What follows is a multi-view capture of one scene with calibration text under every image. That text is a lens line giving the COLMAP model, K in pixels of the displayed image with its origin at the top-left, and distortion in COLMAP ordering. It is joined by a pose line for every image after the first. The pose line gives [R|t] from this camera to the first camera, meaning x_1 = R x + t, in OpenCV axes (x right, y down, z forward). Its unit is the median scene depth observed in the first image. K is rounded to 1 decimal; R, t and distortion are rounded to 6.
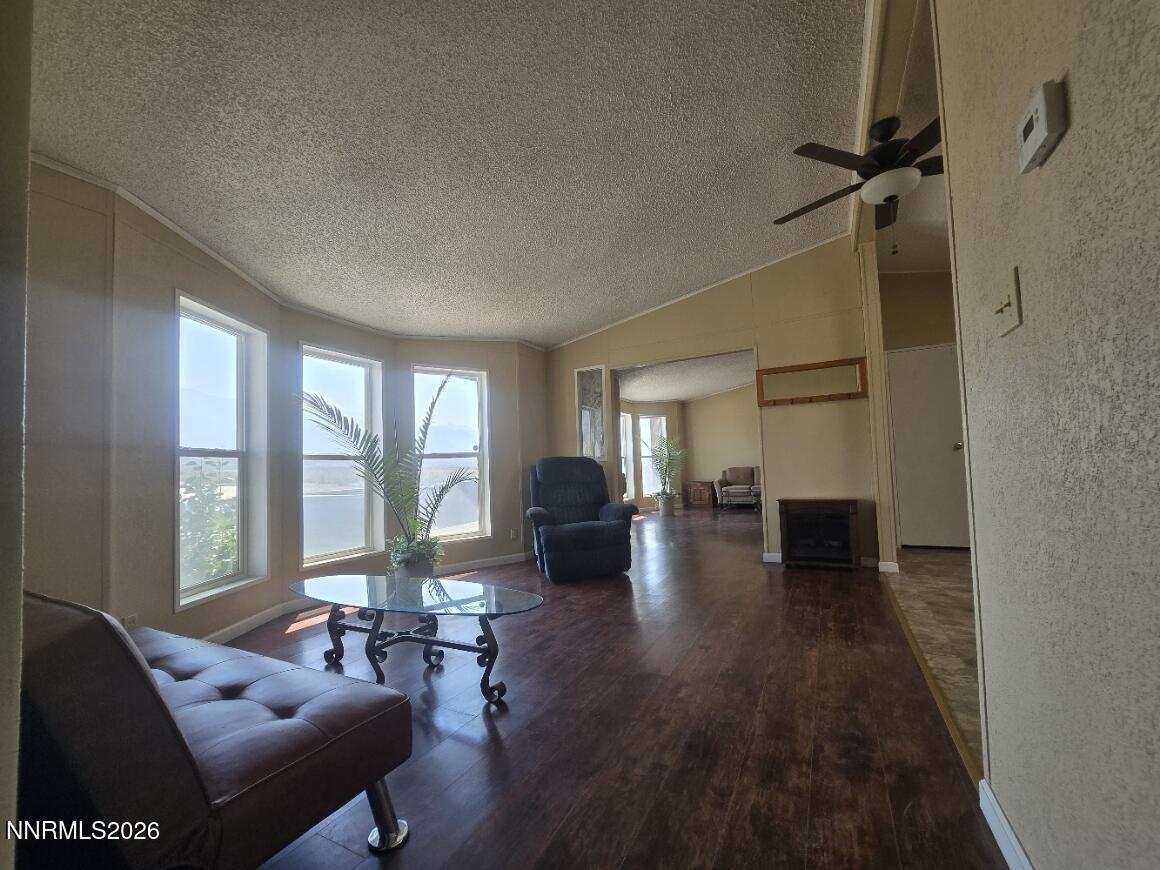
lens RADIAL K [[483.7, 0, 580.1], [0, 483.7, 438.9], [0, 0, 1]] dist [0.002787, -0.000456]
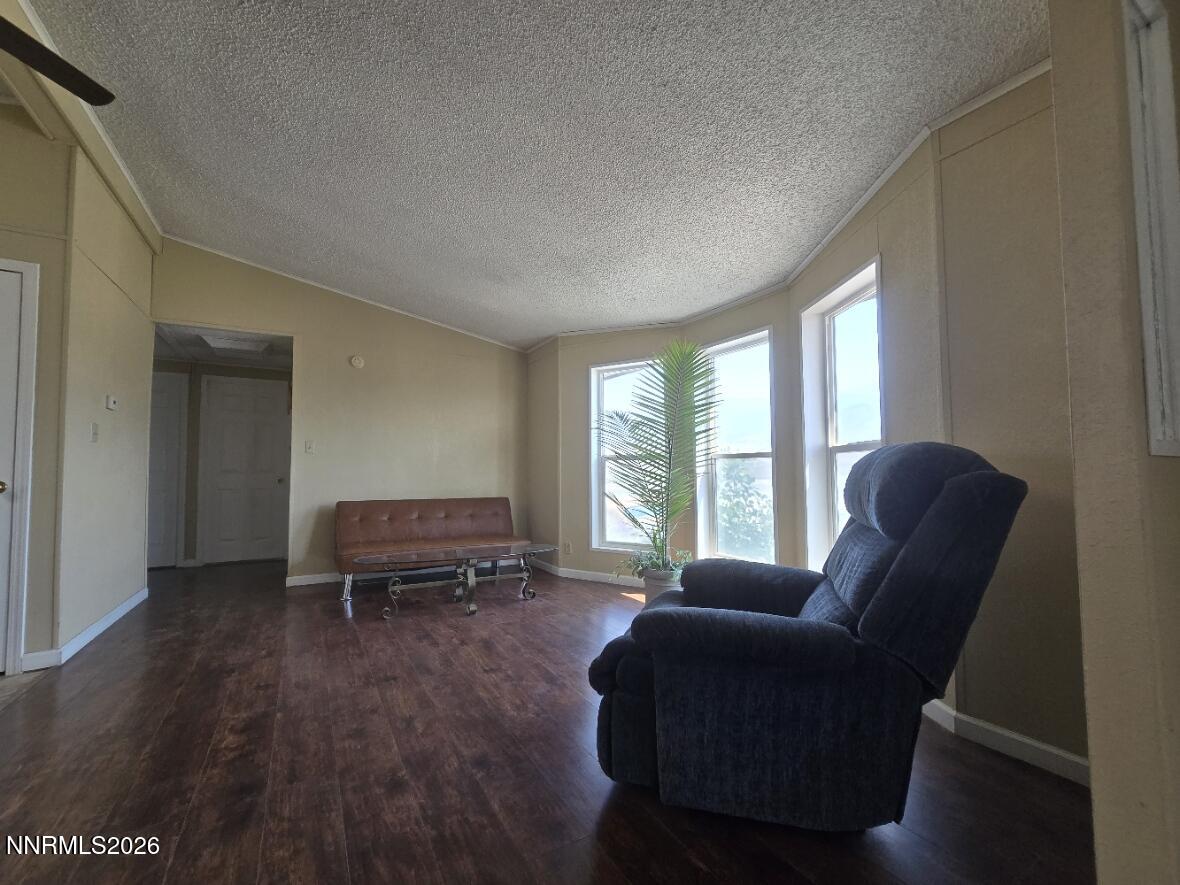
lens RADIAL K [[492.1, 0, 591.2], [0, 492.1, 446.1], [0, 0, 1]] dist [0.002787, -0.000456]
pose [[-0.538631, 0.000922, -0.842541, 0.647364], [0.077997, 0.995760, -0.048773, 0.066746], [0.838924, -0.091986, -0.536419, 1.887943]]
